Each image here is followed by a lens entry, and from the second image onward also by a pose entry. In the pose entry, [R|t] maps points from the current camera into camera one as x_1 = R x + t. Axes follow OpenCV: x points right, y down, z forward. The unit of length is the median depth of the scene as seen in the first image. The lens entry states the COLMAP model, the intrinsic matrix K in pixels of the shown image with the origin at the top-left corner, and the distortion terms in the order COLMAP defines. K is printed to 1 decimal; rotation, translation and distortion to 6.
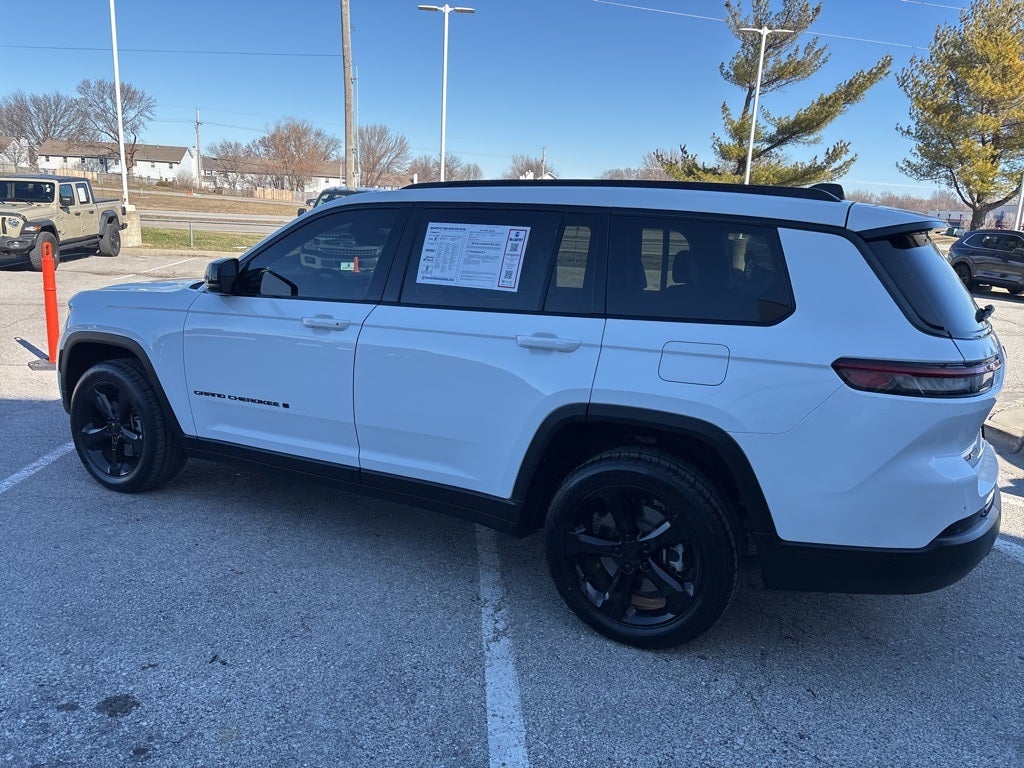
lens RADIAL K [[767.5, 0, 506.4], [0, 767.5, 380.0], [0, 0, 1]] dist [0.069583, -0.084076]
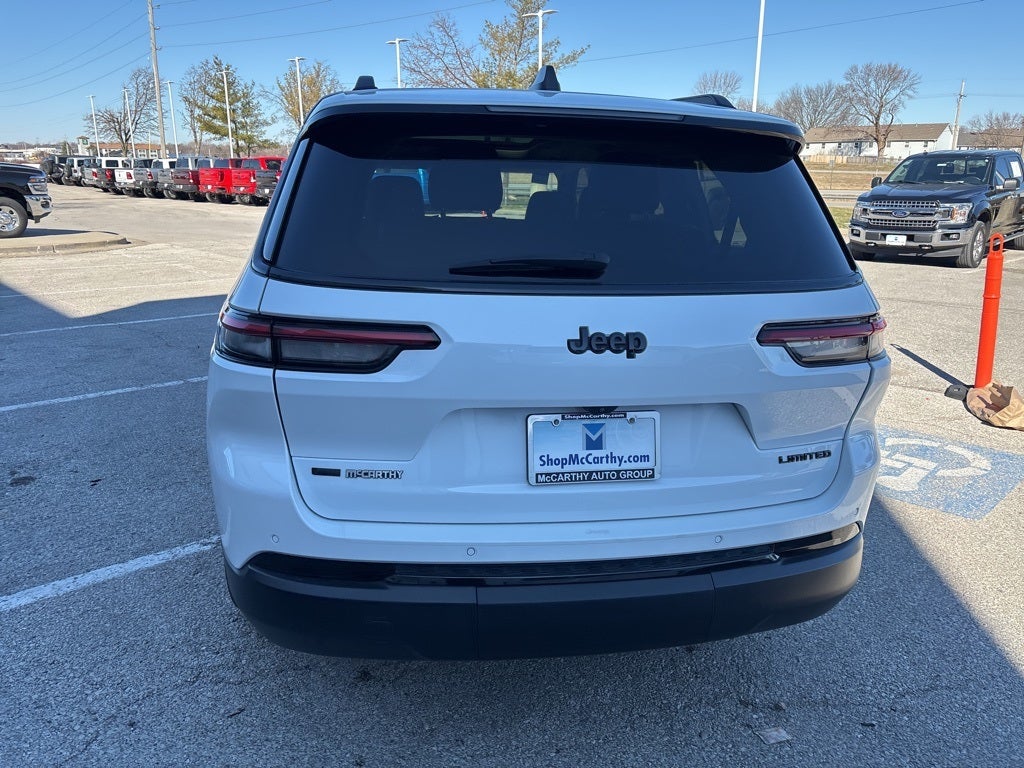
lens RADIAL K [[769.8, 0, 509.8], [0, 769.8, 370.1], [0, 0, 1]] dist [0.078239, -0.092115]
pose [[0.631792, 0.155559, -0.759368, 0.191305], [-0.149647, 0.985704, 0.077419, -0.008353], [0.760555, 0.064725, 0.646039, 0.114144]]
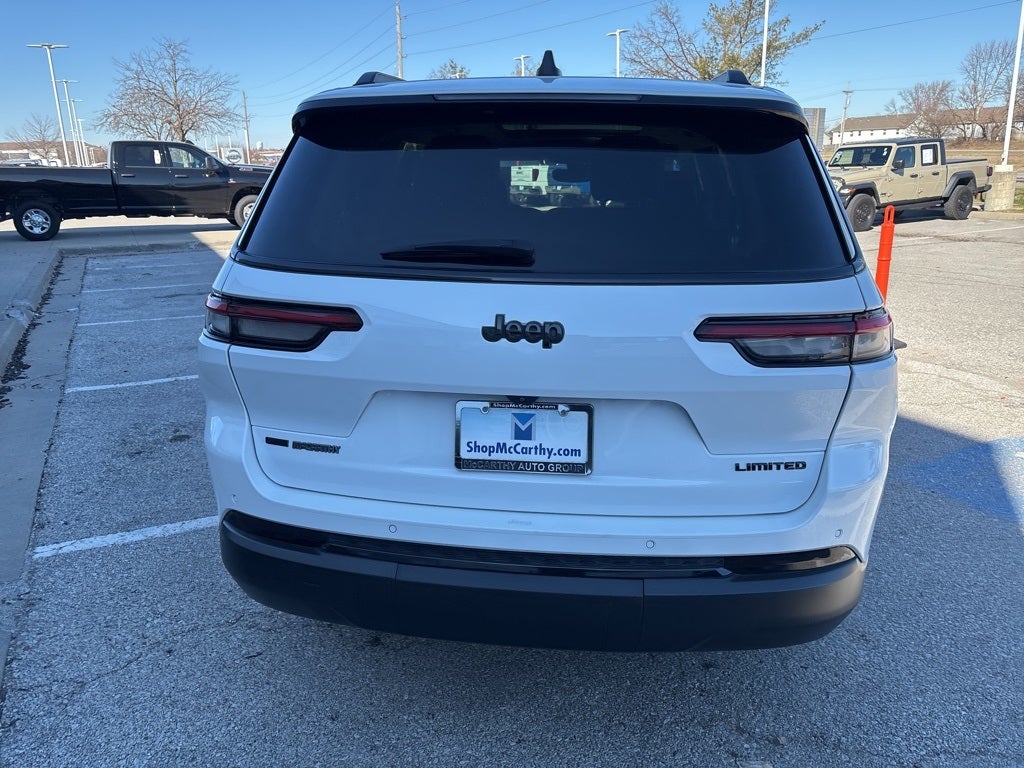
lens RADIAL K [[769.8, 0, 509.8], [0, 769.8, 370.1], [0, 0, 1]] dist [0.078239, -0.092115]
pose [[0.389104, 0.188168, -0.901771, 0.212204], [-0.168768, 0.976908, 0.131025, -0.013892], [0.905602, 0.101208, 0.411876, 0.147423]]
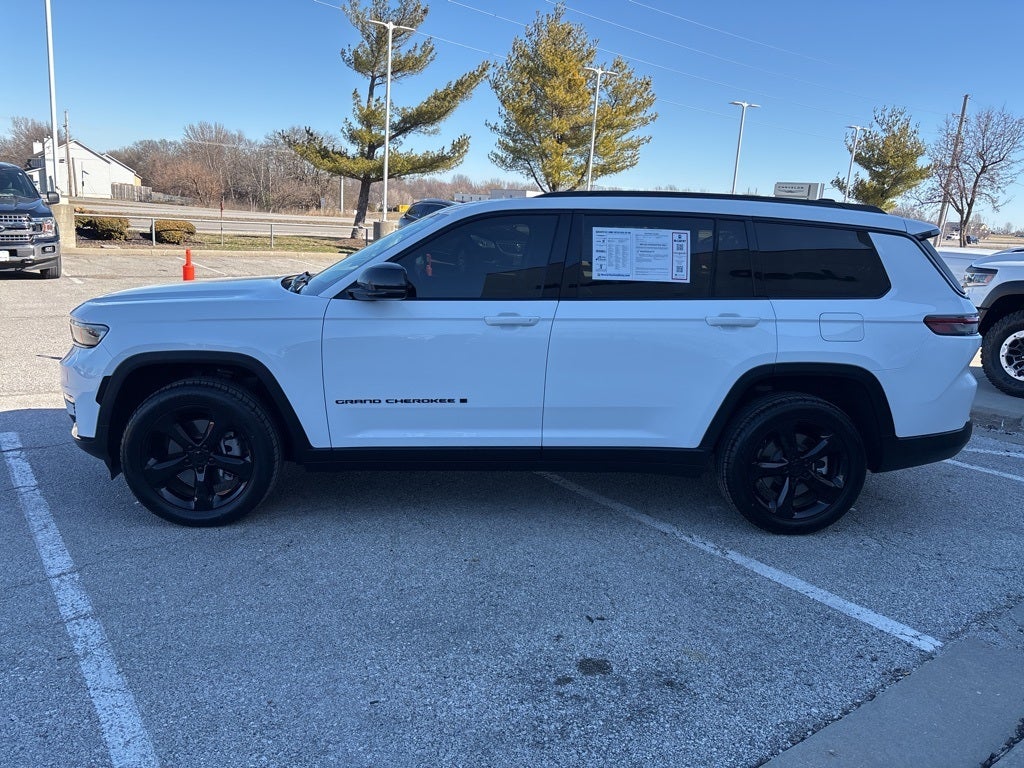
lens RADIAL K [[772.5, 0, 508.1], [0, 772.5, 370.8], [0, 0, 1]] dist [0.060385, -0.071130]
pose [[0.843795, -0.105312, 0.526231, -0.181388], [0.096888, 0.994338, 0.043637, -0.010943], [-0.527847, 0.014165, 0.849221, 0.015901]]
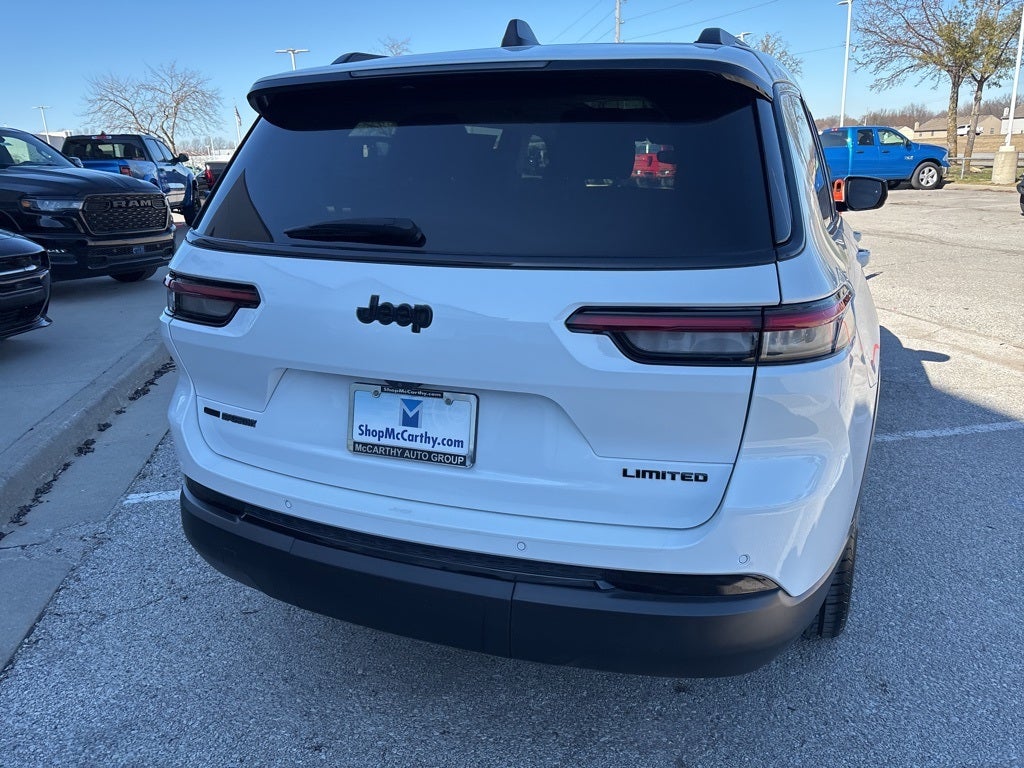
lens RADIAL K [[771.3, 0, 512.0], [0, 771.3, 384.0], [0, 0, 1]] dist [0.076336, -0.087696]
pose [[0.131433, 0.230163, -0.964236, 0.219318], [-0.178025, 0.962341, 0.205445, -0.020151], [0.975209, 0.144656, 0.167458, 0.189434]]
